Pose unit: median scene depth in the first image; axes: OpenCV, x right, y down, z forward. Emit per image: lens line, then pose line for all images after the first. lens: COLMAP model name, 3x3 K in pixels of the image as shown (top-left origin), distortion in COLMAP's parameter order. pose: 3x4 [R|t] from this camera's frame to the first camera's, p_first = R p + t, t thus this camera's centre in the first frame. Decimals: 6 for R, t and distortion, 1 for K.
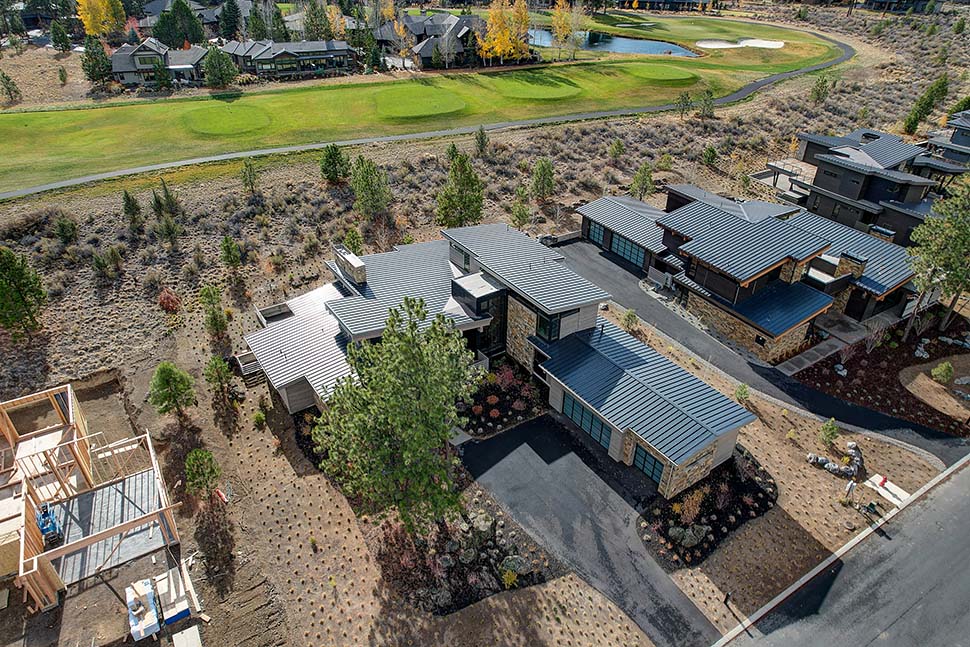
lens RADIAL K [[623.0, 0, 485.0], [0, 623.0, 323.5], [0, 0, 1]] dist [-0.079550, 0.069615]
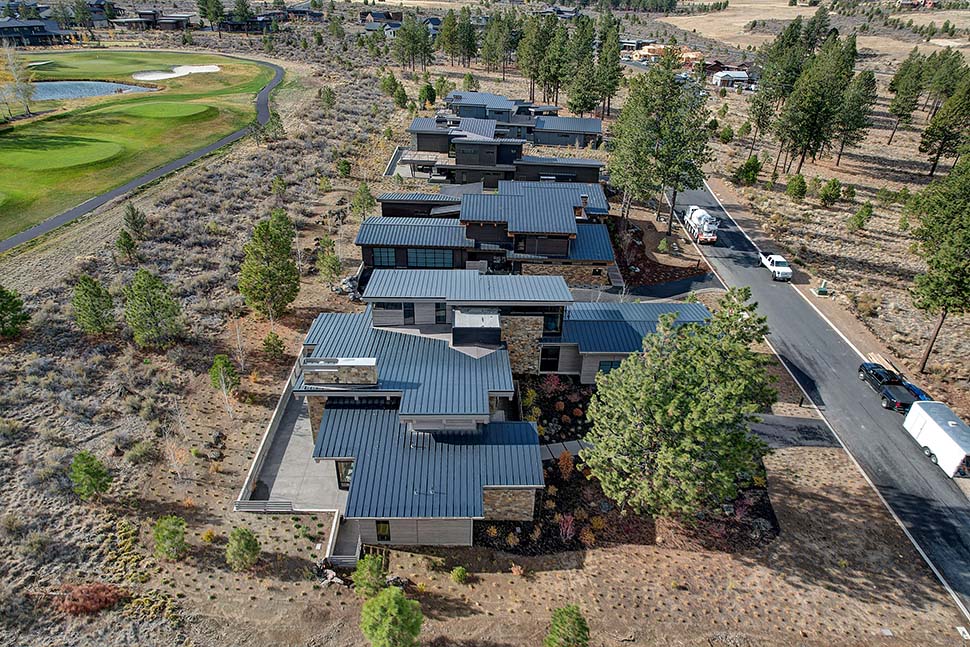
lens RADIAL K [[623.0, 0, 485.0], [0, 623.0, 323.5], [0, 0, 1]] dist [-0.079550, 0.069615]
pose [[0.534592, -0.414753, 0.736337, -0.735881], [0.438744, 0.880880, 0.177635, -0.229970], [-0.722299, 0.228101, 0.652882, 0.379474]]
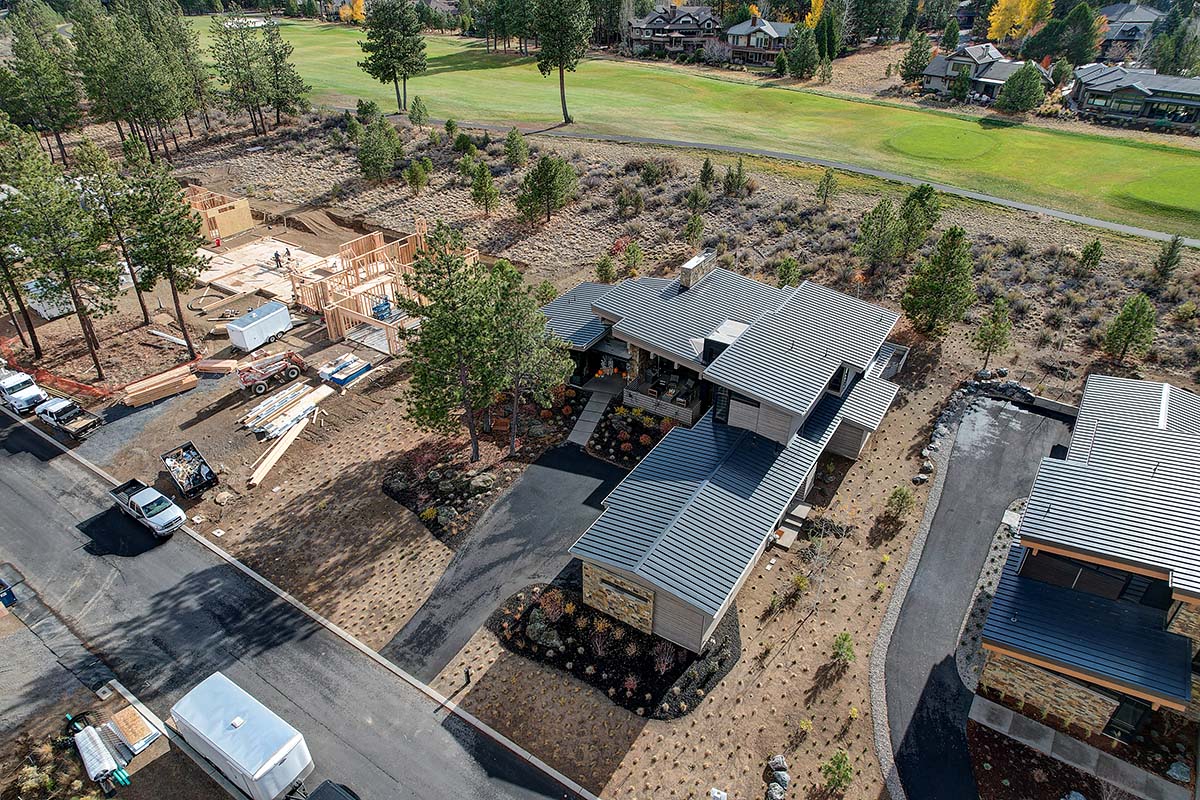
lens RADIAL K [[770.7, 0, 600.0], [0, 770.7, 400.0], [0, 0, 1]] dist [-0.079550, 0.069615]
pose [[0.408586, 0.483385, -0.774207, 0.791119], [-0.488286, 0.832415, 0.262037, -0.176296], [0.771126, 0.270970, 0.576143, 0.294812]]
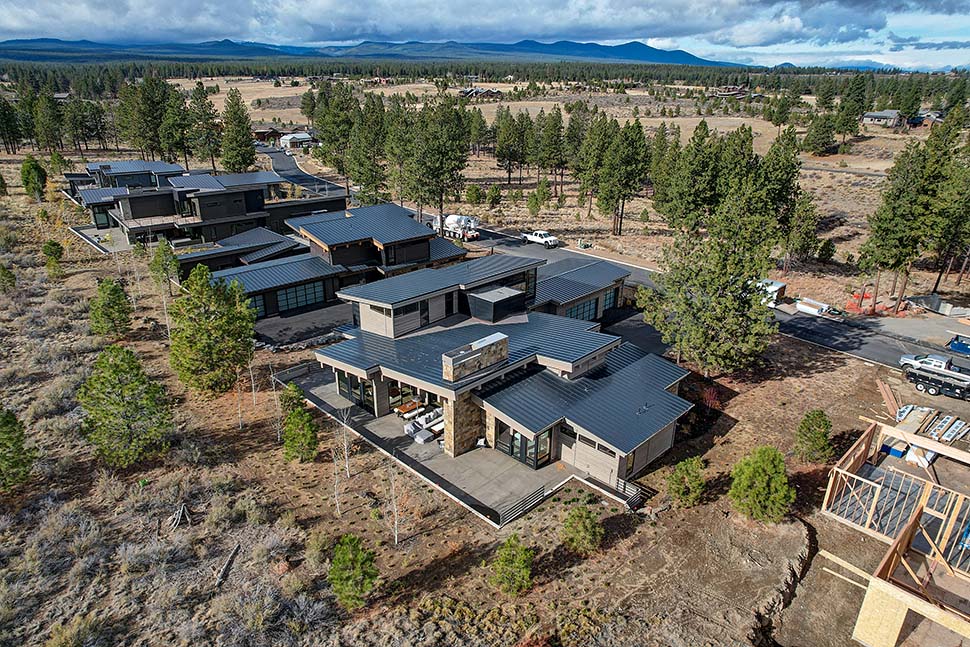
lens RADIAL K [[623.0, 0, 485.0], [0, 623.0, 323.5], [0, 0, 1]] dist [-0.079550, 0.069615]
pose [[-0.202363, -0.374218, 0.904992, -0.937113], [0.516125, 0.744600, 0.423304, -0.466431], [-0.832265, 0.552750, 0.042464, 1.035687]]
